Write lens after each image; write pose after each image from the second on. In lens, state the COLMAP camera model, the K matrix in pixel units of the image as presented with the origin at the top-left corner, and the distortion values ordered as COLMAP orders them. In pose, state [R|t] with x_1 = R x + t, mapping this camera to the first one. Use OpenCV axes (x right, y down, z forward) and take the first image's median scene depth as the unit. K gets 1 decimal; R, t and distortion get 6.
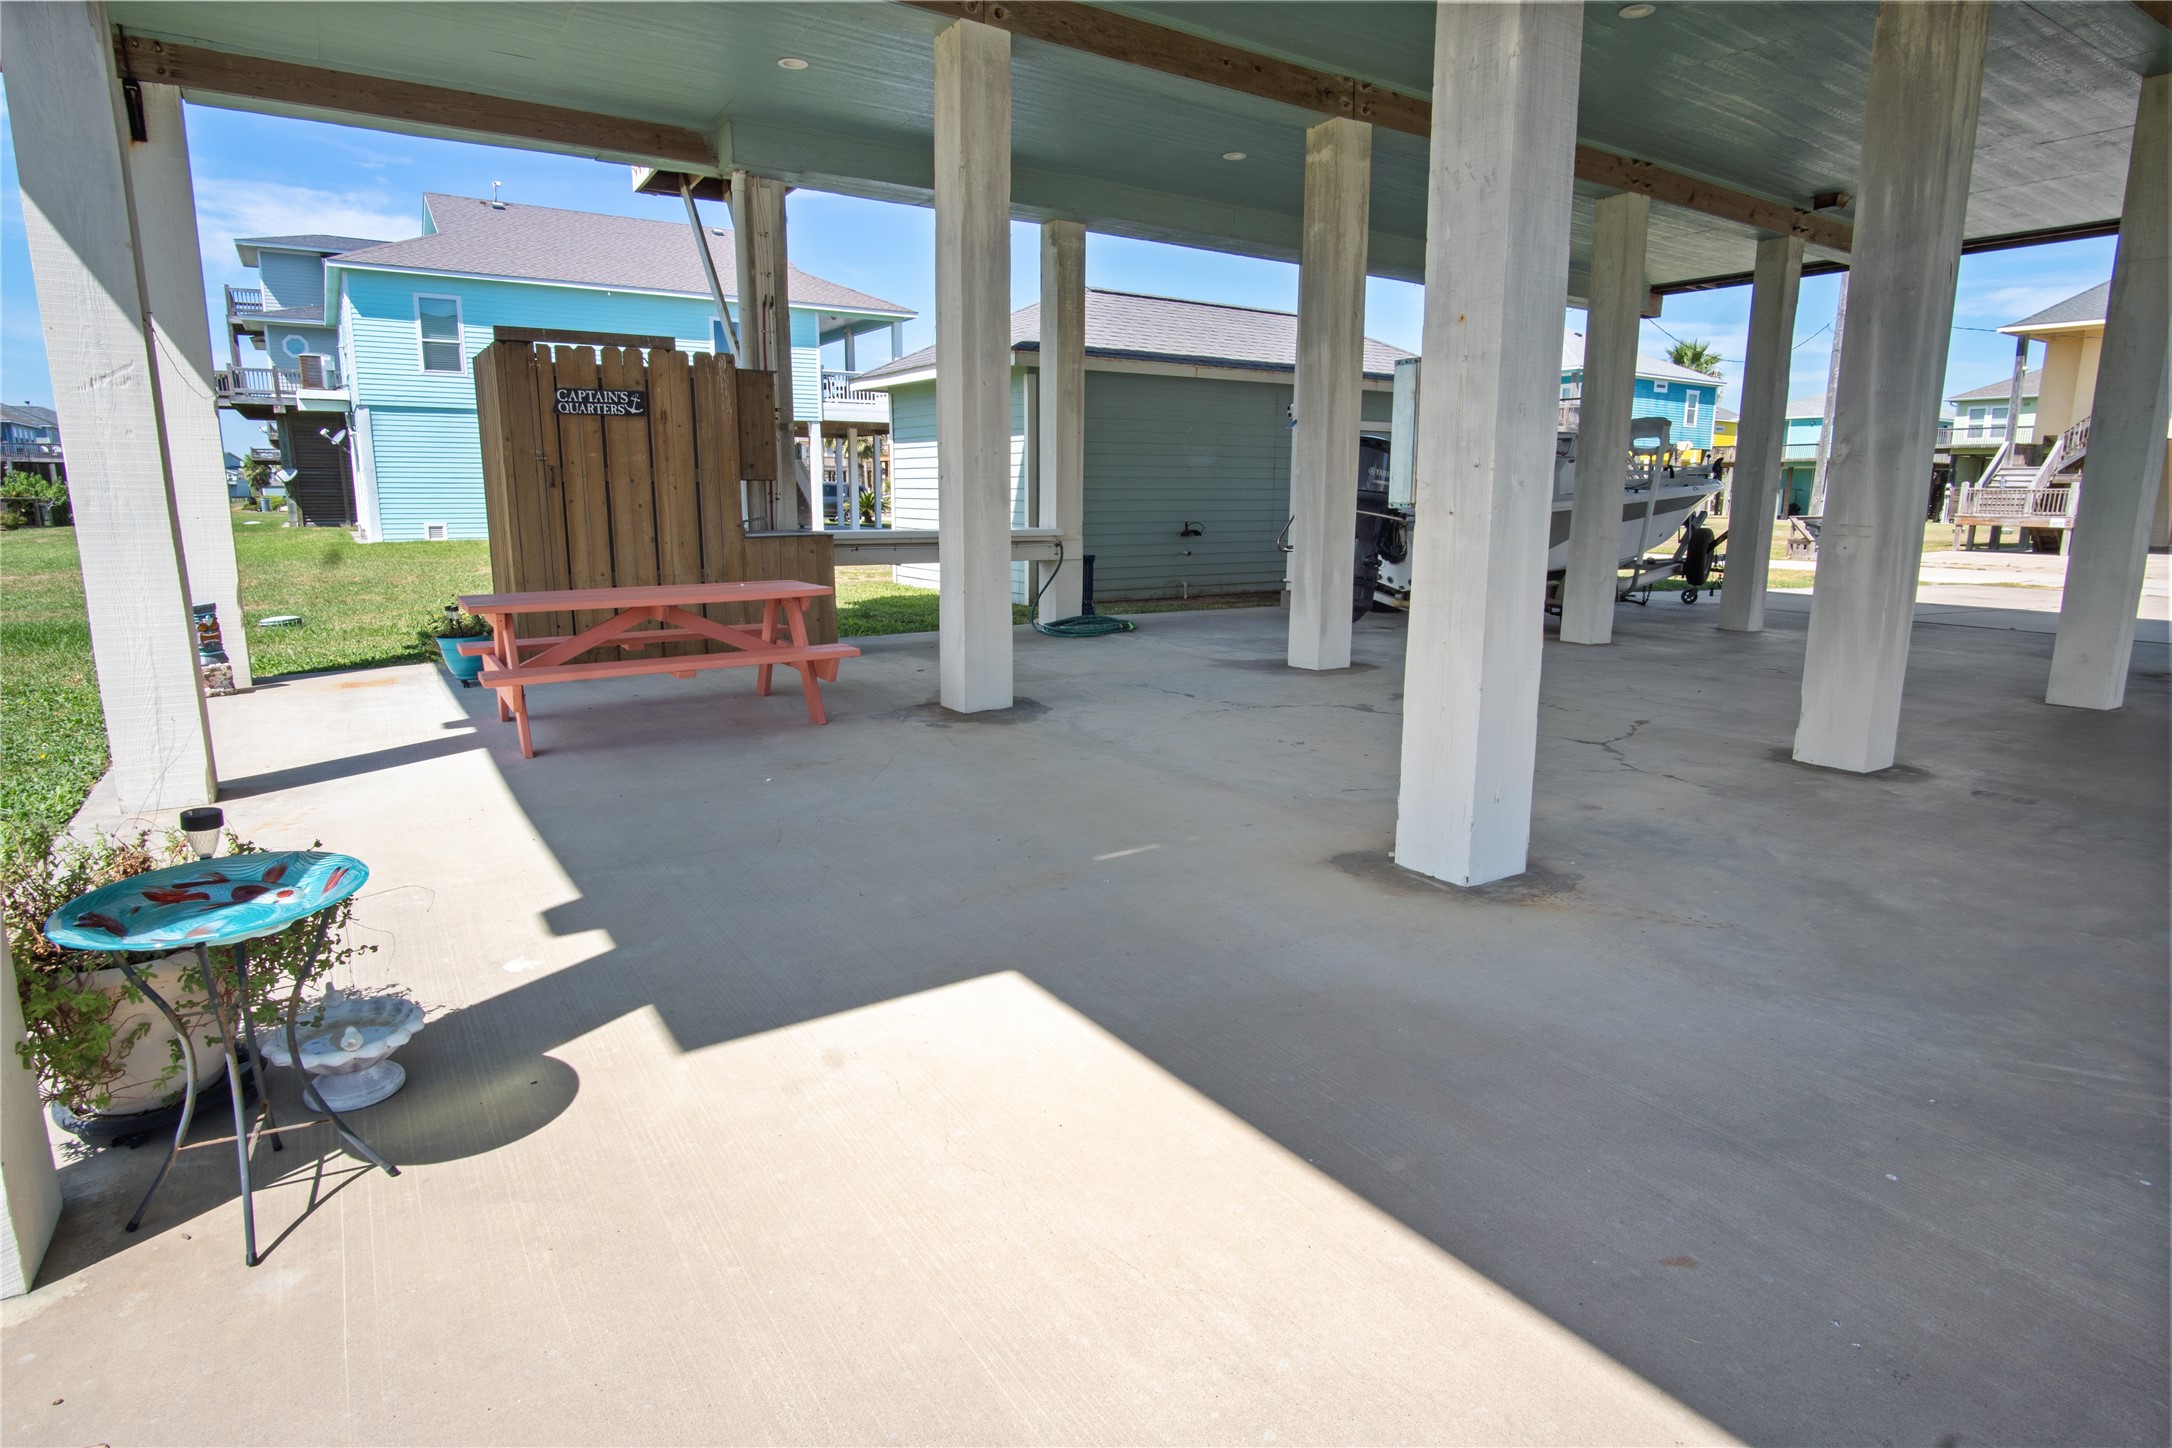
lens RADIAL K [[1166.0, 0, 1086.0], [0, 1166.0, 724.0], [0, 0, 1]] dist [-0.032752, 0.009118]
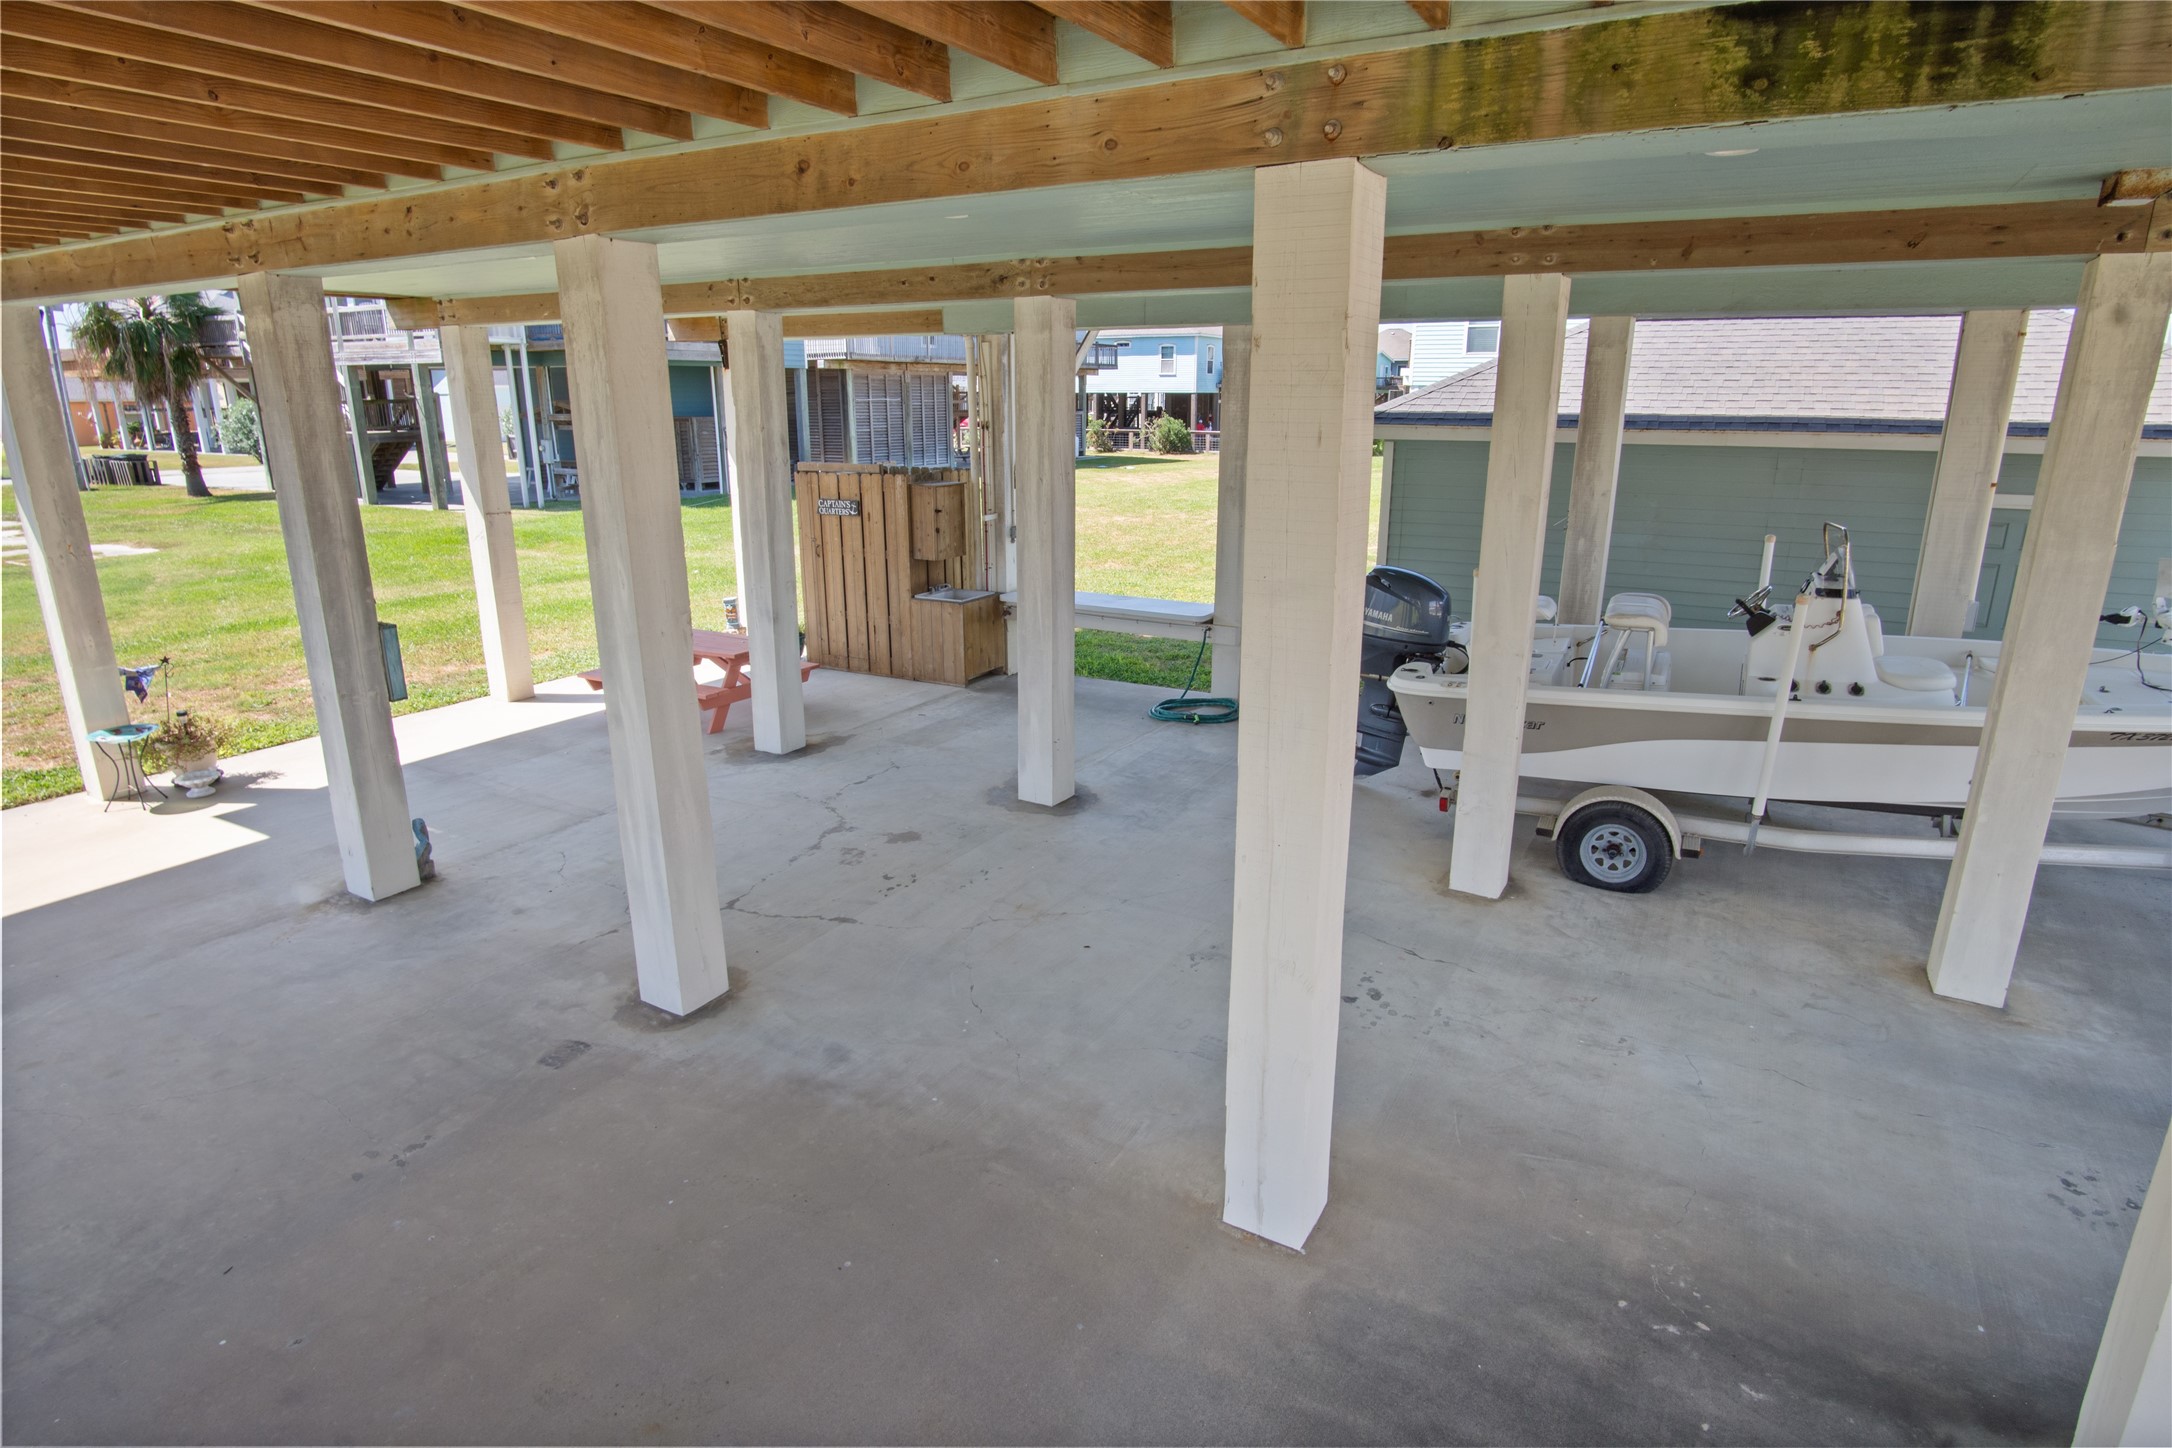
lens RADIAL K [[1166.0, 0, 1086.0], [0, 1166.0, 724.0], [0, 0, 1]] dist [-0.032752, 0.009118]
pose [[0.450061, 0.238452, -0.860573, 1.270638], [-0.173381, 0.968685, 0.177734, -0.353338], [0.876005, 0.069216, 0.477310, 0.584994]]
